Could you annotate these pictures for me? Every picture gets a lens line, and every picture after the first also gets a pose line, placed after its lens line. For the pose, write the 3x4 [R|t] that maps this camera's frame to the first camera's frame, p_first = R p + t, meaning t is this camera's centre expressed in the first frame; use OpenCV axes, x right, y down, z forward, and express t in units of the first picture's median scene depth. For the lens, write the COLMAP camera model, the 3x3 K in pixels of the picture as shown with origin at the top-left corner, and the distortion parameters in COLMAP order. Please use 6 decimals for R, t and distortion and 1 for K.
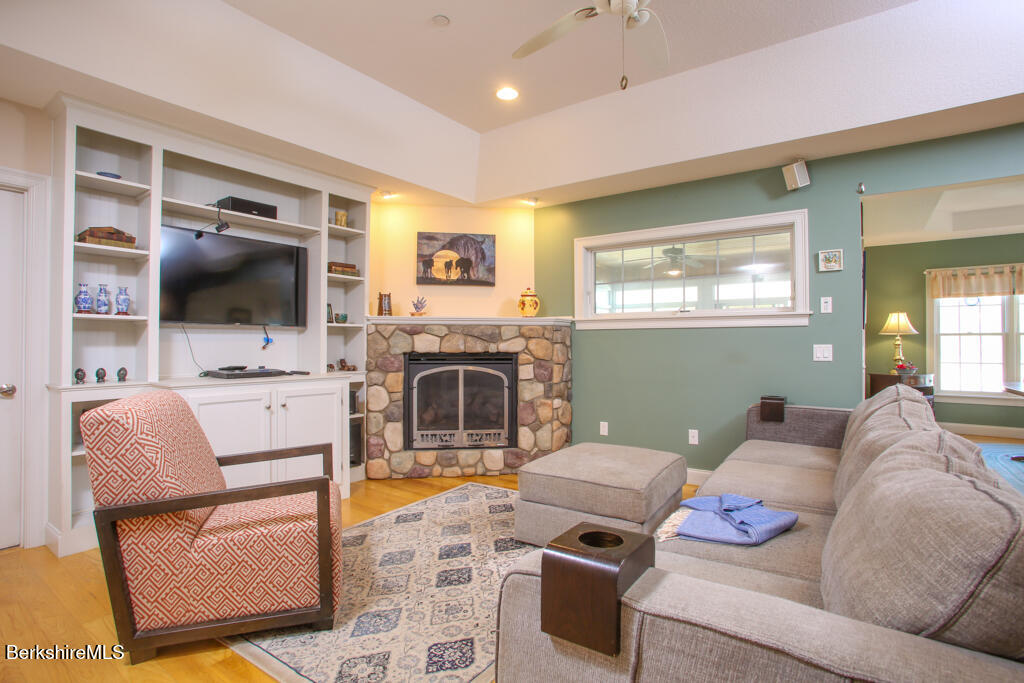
lens RADIAL K [[518.8, 0, 524.2], [0, 518.8, 344.9], [0, 0, 1]] dist [-0.003703, -0.000116]
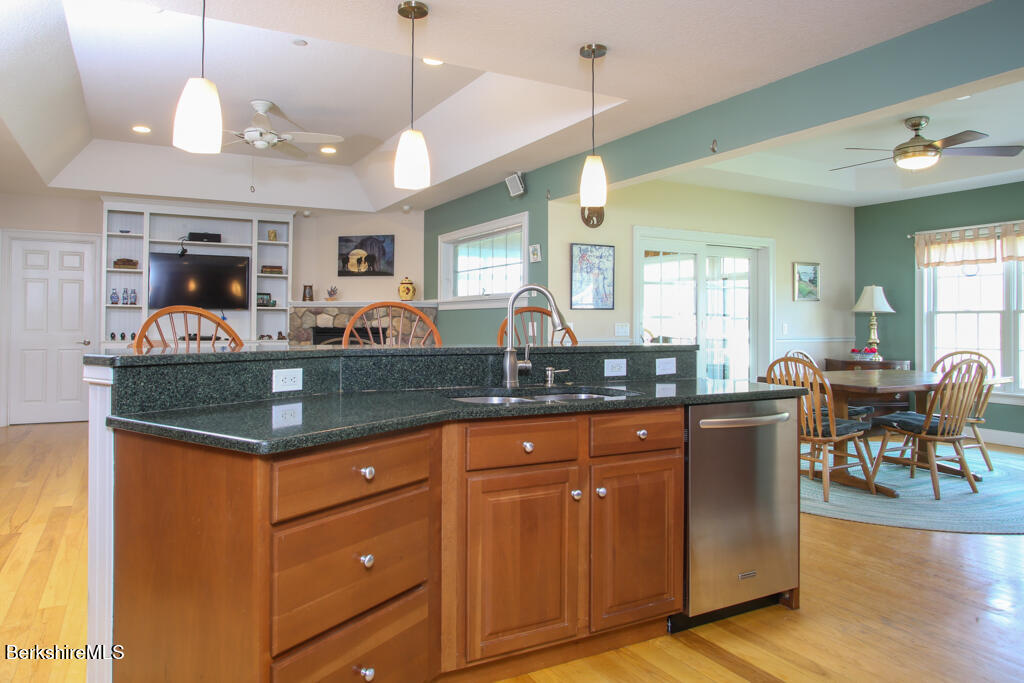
lens RADIAL K [[671.7, 0, 486.8], [0, 671.7, 338.2], [0, 0, 1]] dist [-0.001927, -0.000269]
pose [[0.886786, 0.018575, -0.461807, 0.989969], [-0.008473, 0.999678, 0.023939, -0.003337], [0.462103, -0.017315, 0.886657, -0.374458]]
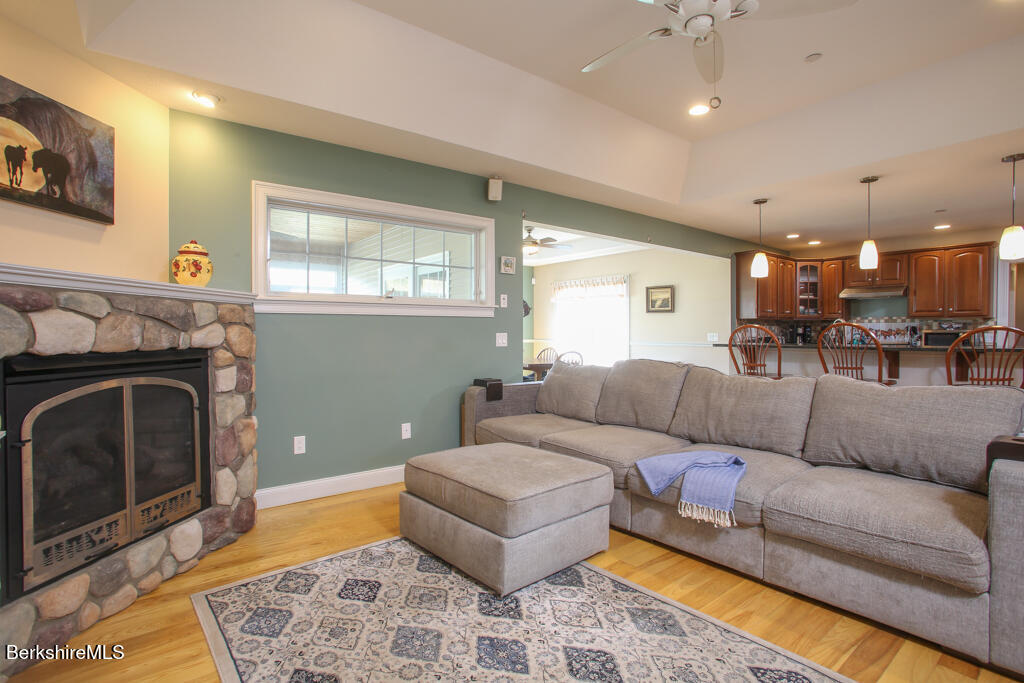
lens RADIAL K [[486.9, 0, 512.0], [0, 486.9, 341.5], [0, 0, 1]] dist [-0.065861, 0.029166]
pose [[0.299046, -0.020212, 0.954025, -0.435366], [0.004129, 0.999794, 0.019887, -0.002156], [-0.954230, -0.002008, 0.299068, 0.514387]]
